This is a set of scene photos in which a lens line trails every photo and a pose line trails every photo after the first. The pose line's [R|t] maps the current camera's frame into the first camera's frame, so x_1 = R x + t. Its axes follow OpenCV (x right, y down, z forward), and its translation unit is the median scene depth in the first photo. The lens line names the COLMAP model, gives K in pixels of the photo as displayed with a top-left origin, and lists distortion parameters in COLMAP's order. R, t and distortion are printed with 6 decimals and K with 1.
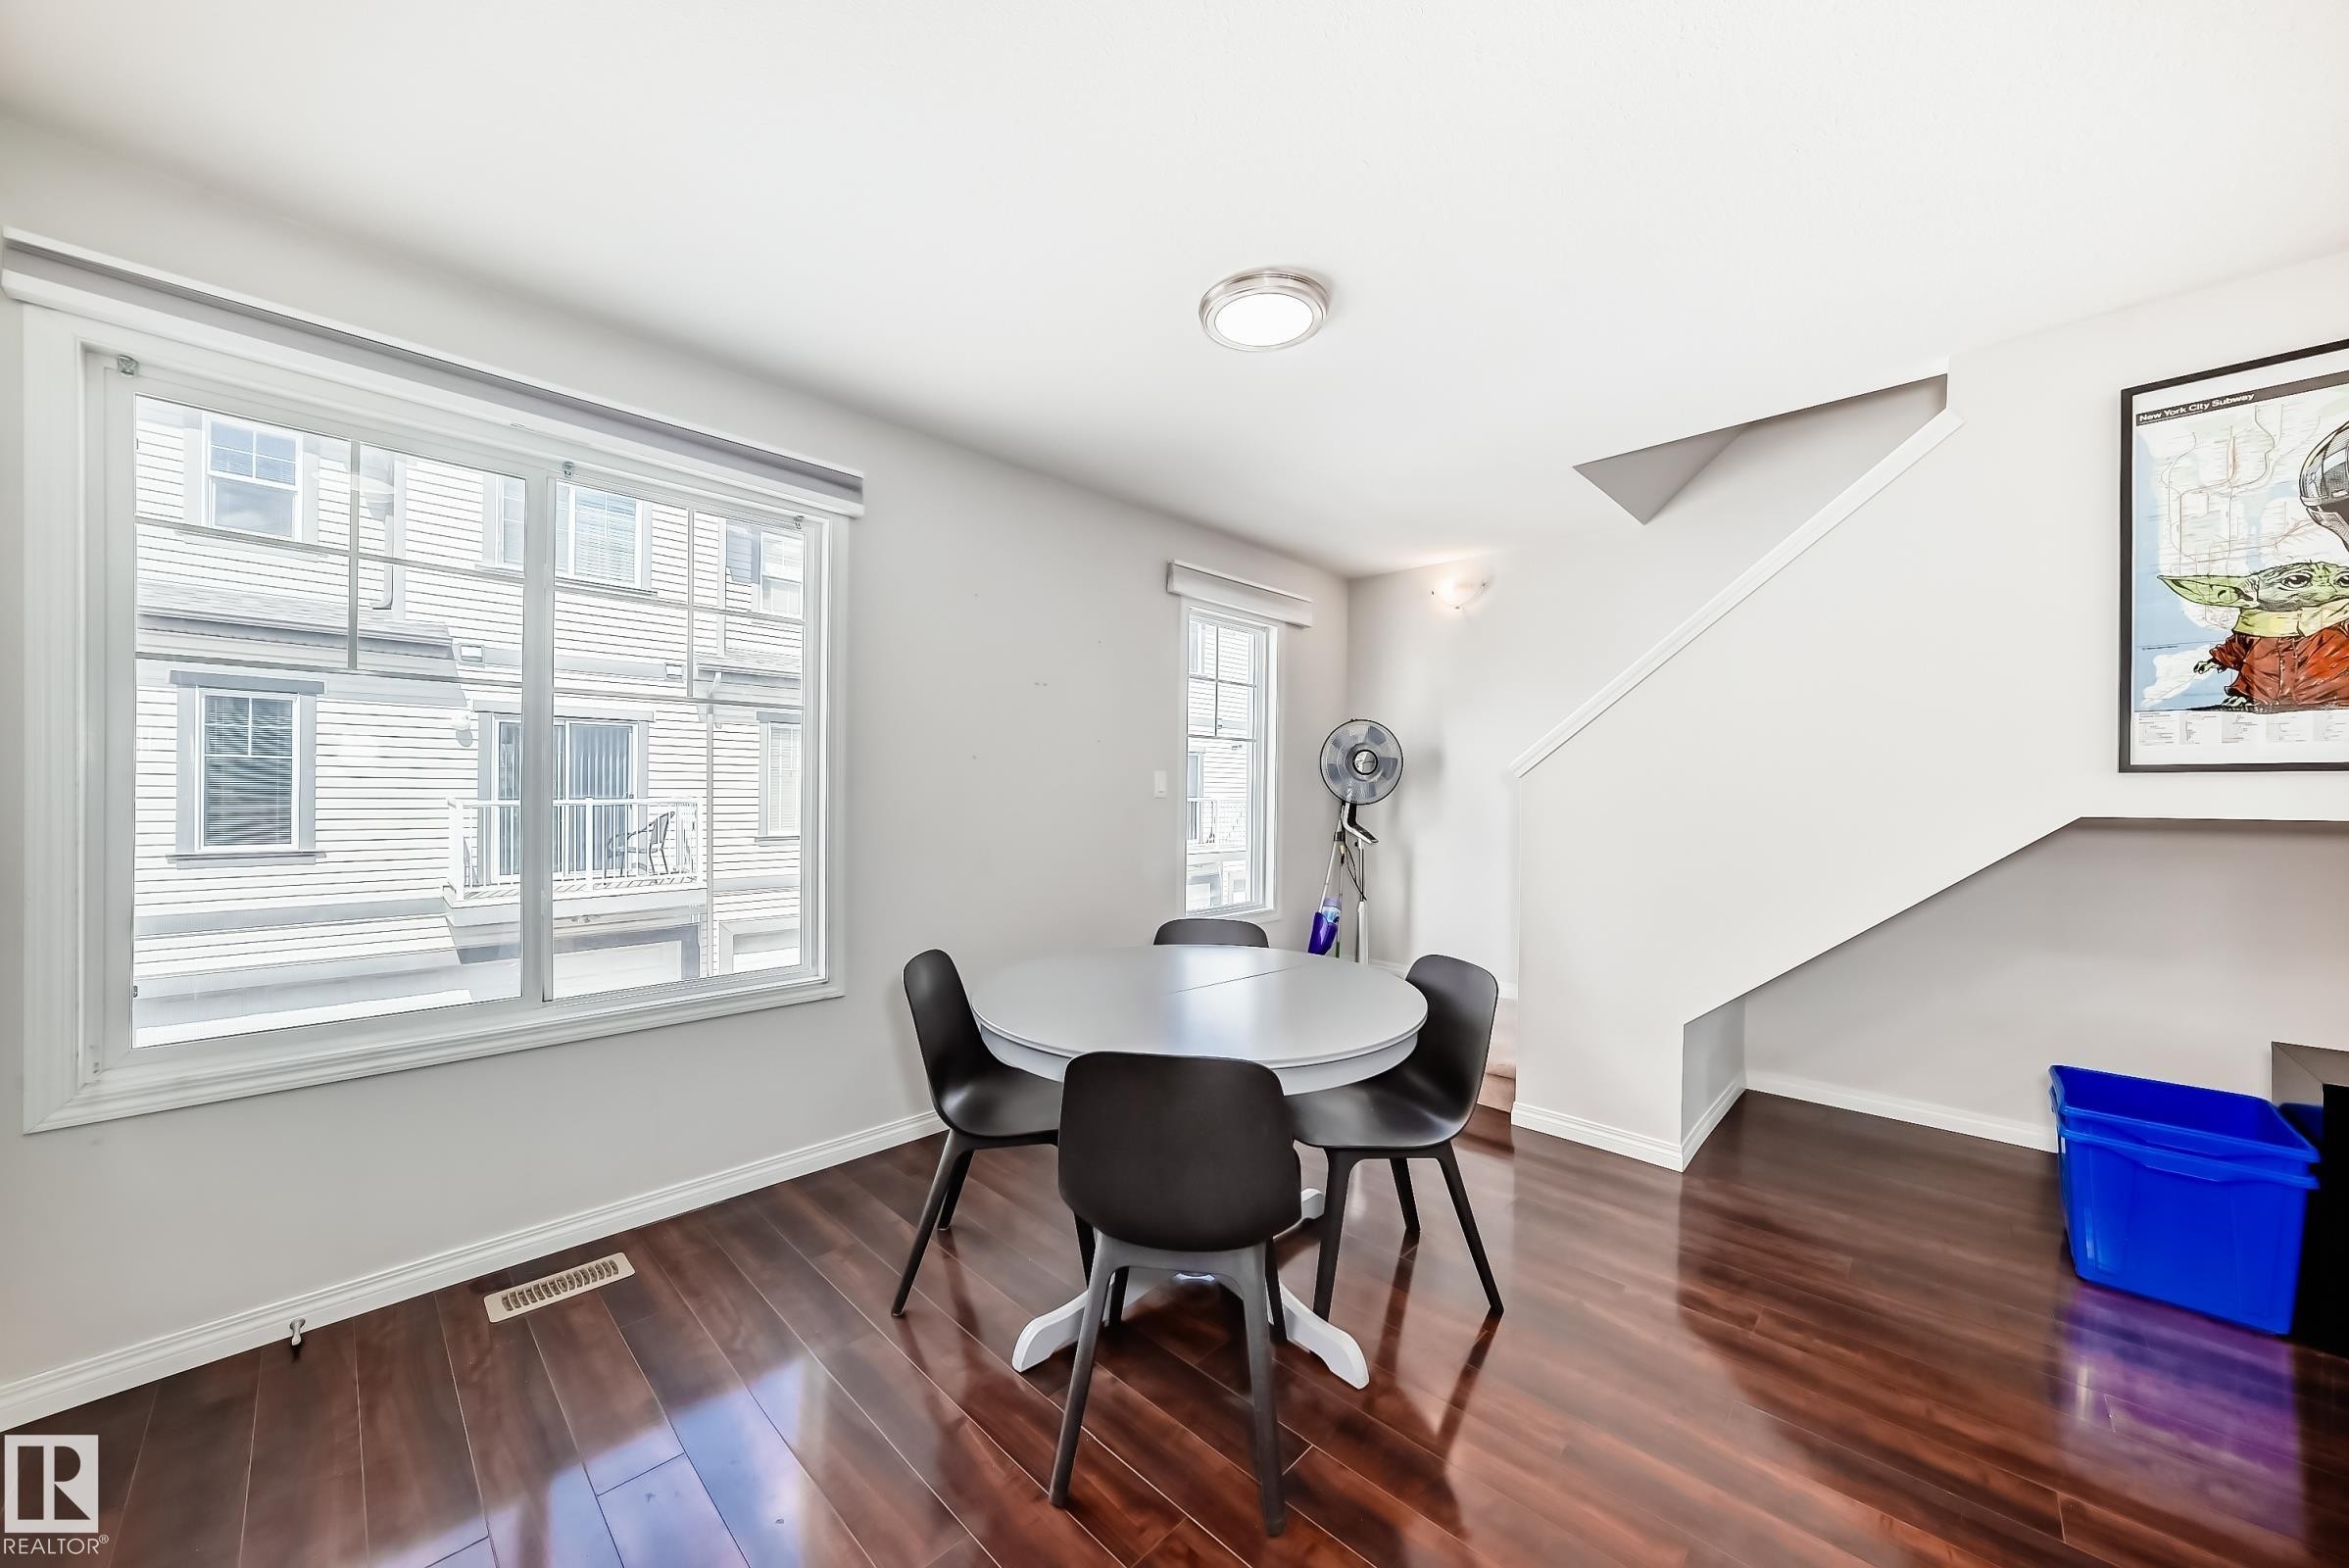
lens RADIAL K [[833.8, 0, 1180.1], [0, 833.8, 790.2], [0, 0, 1]] dist [-0.024268, 0.007226]
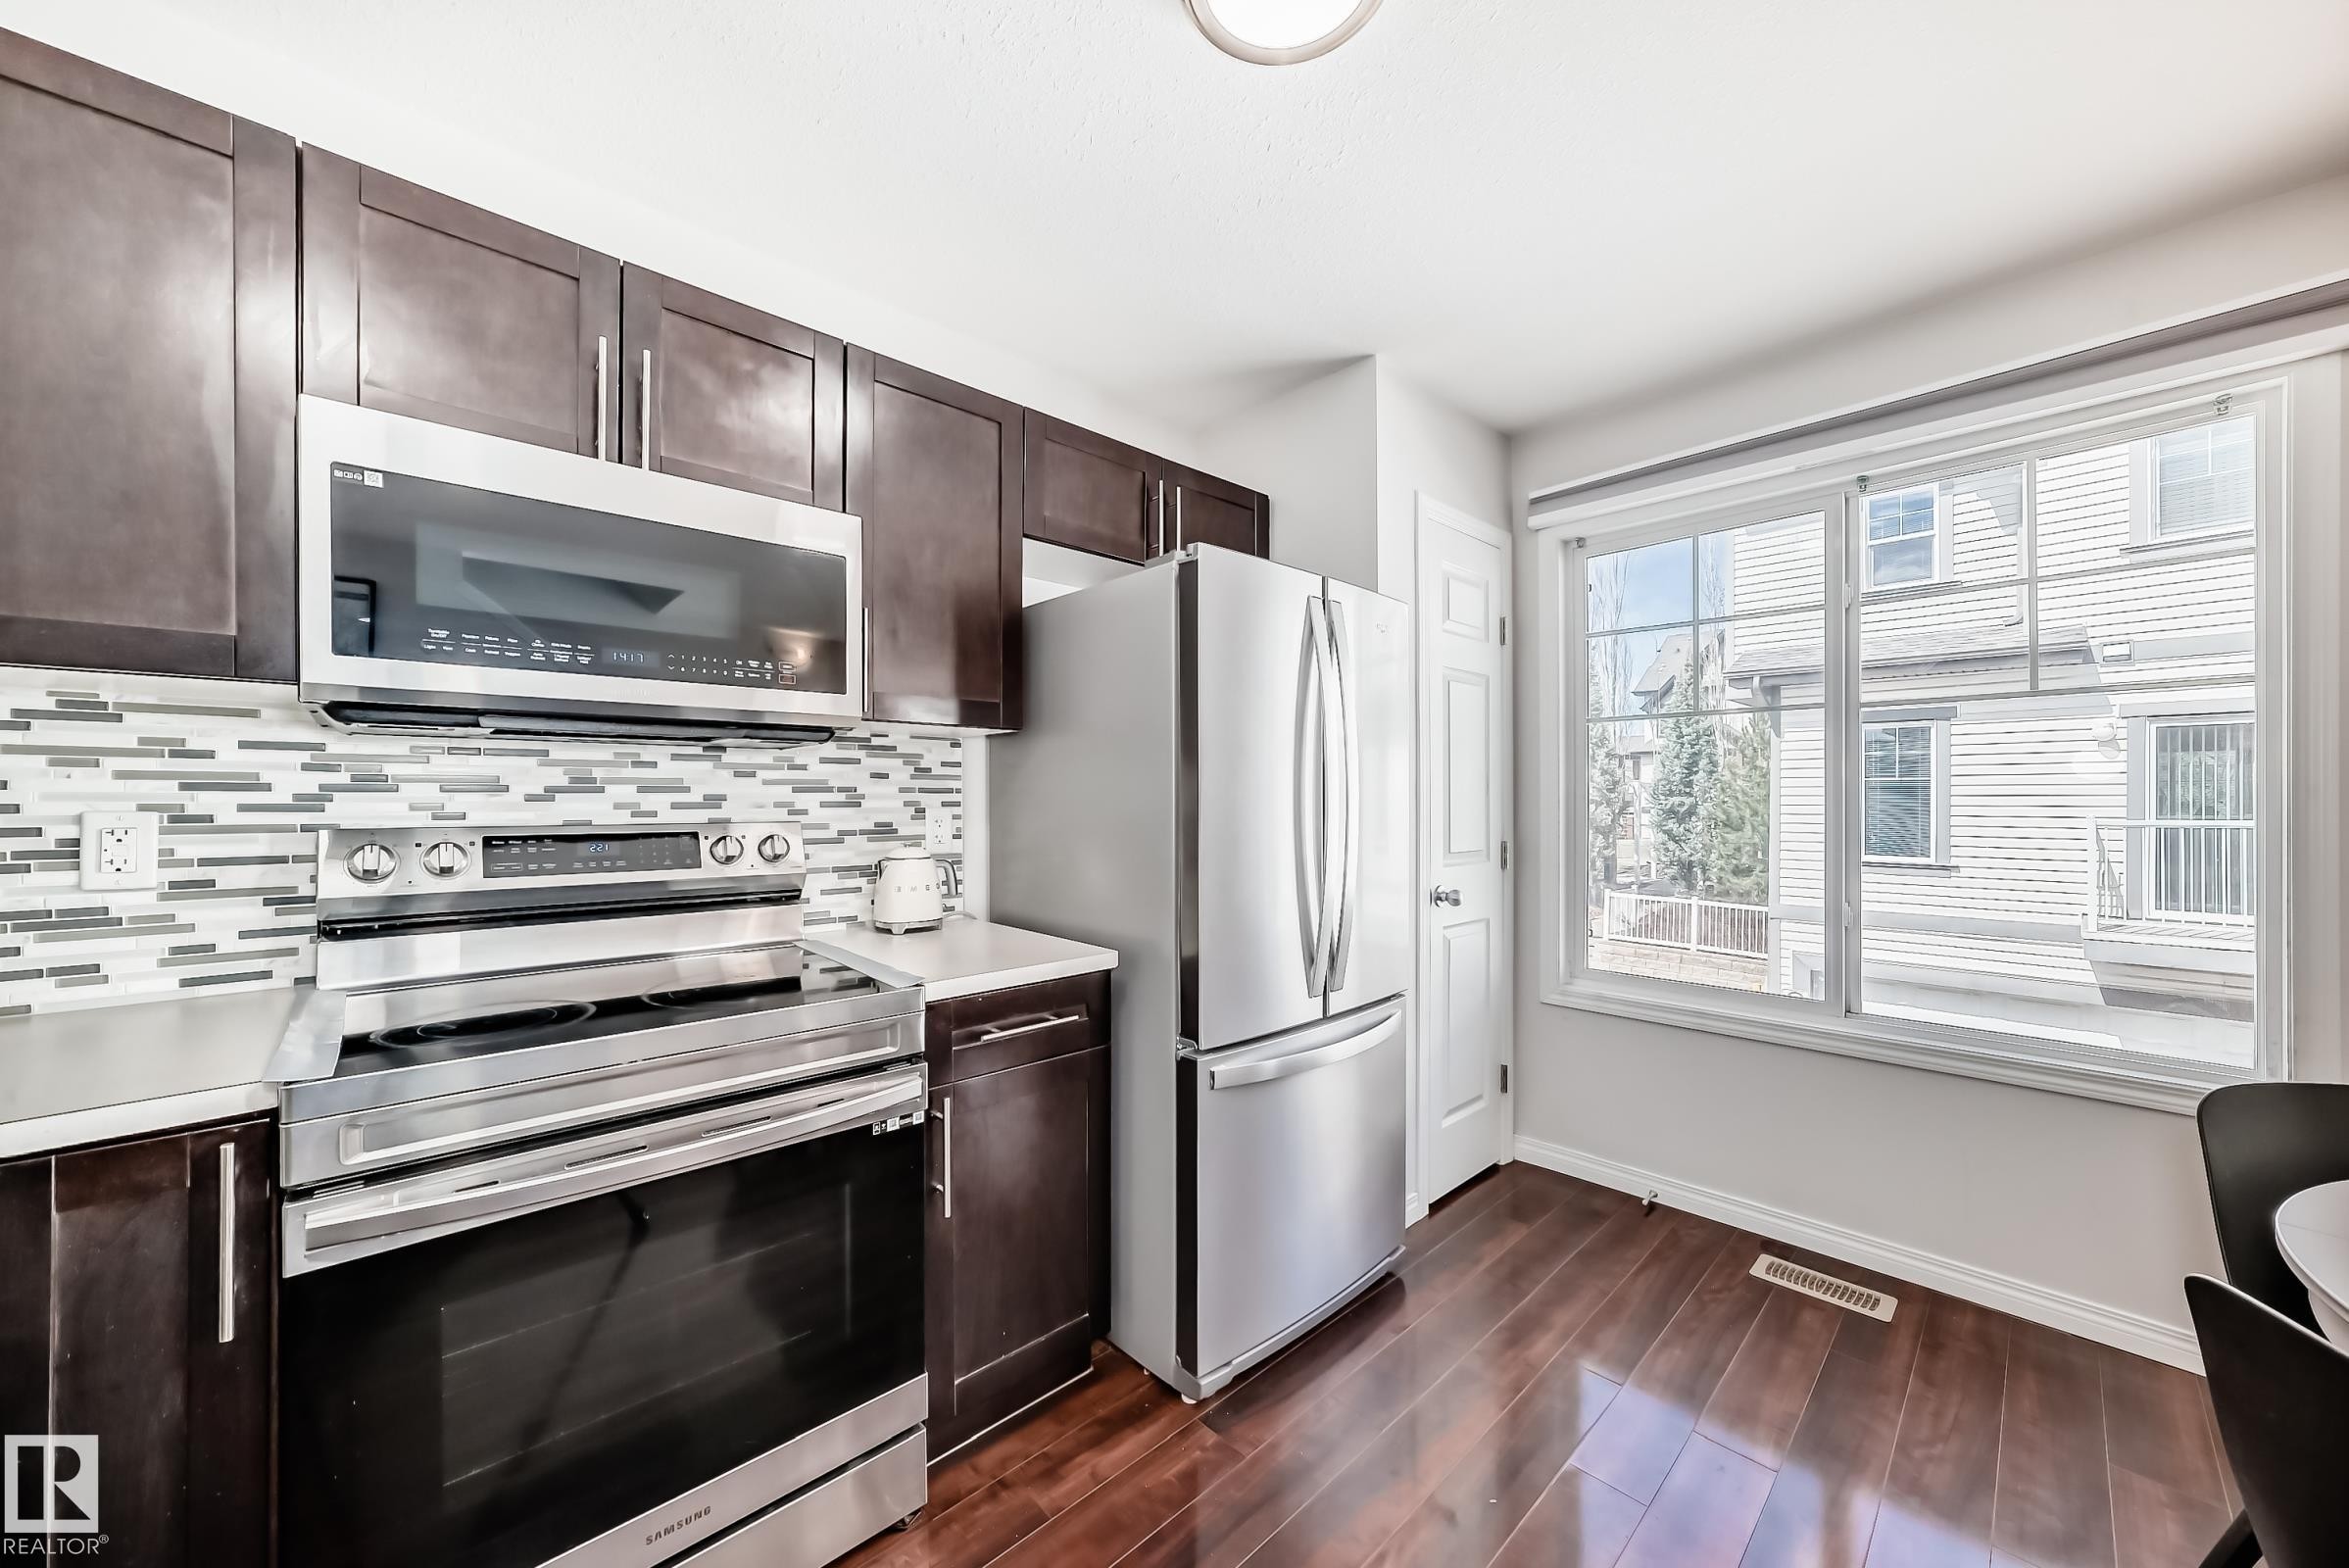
lens RADIAL K [[833.8, 0, 1180.1], [0, 833.8, 790.2], [0, 0, 1]] dist [-0.024268, 0.007226]
pose [[-0.052315, -0.023977, -0.998343, 0.098133], [0.000745, 0.999711, -0.024049, 0.002202], [0.998630, -0.002002, -0.052282, 0.075998]]
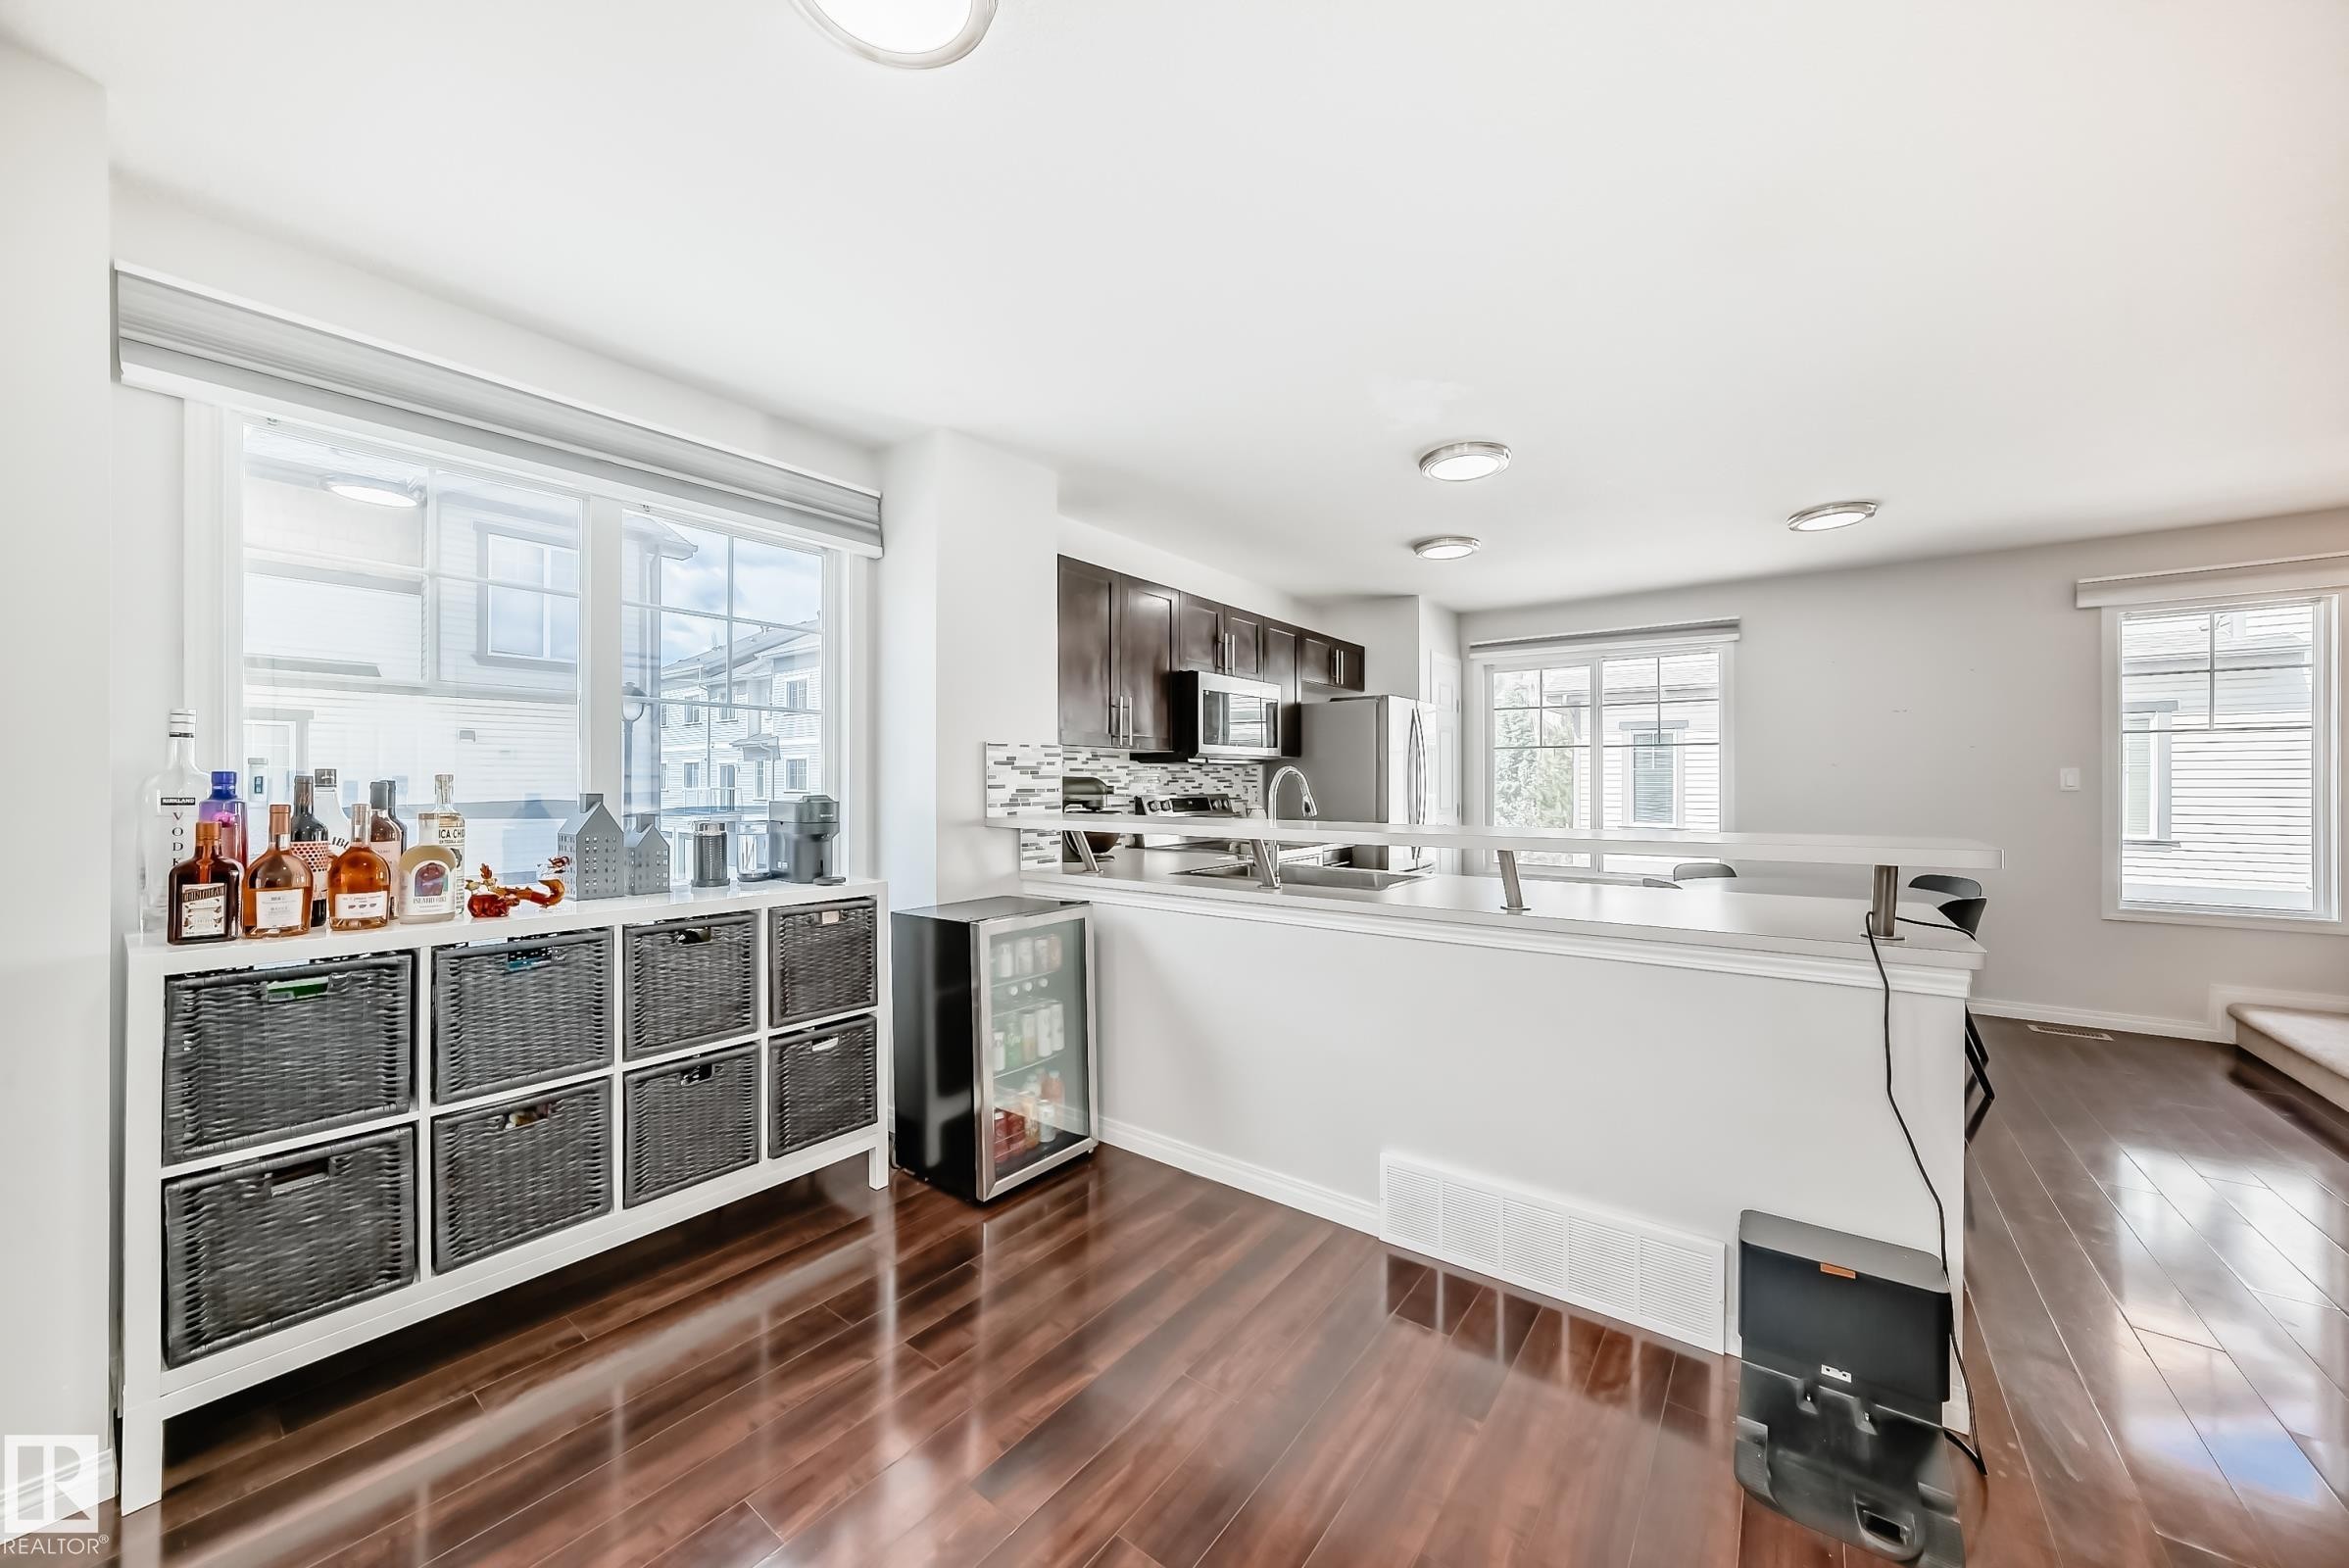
lens RADIAL K [[833.8, 0, 1180.1], [0, 833.8, 790.2], [0, 0, 1]] dist [-0.024268, 0.007226]
pose [[0.122048, -0.003113, -0.992519, 0.543909], [0.001754, 0.999994, -0.002921, 0.005086], [0.992523, -0.001384, 0.122053, -0.199354]]
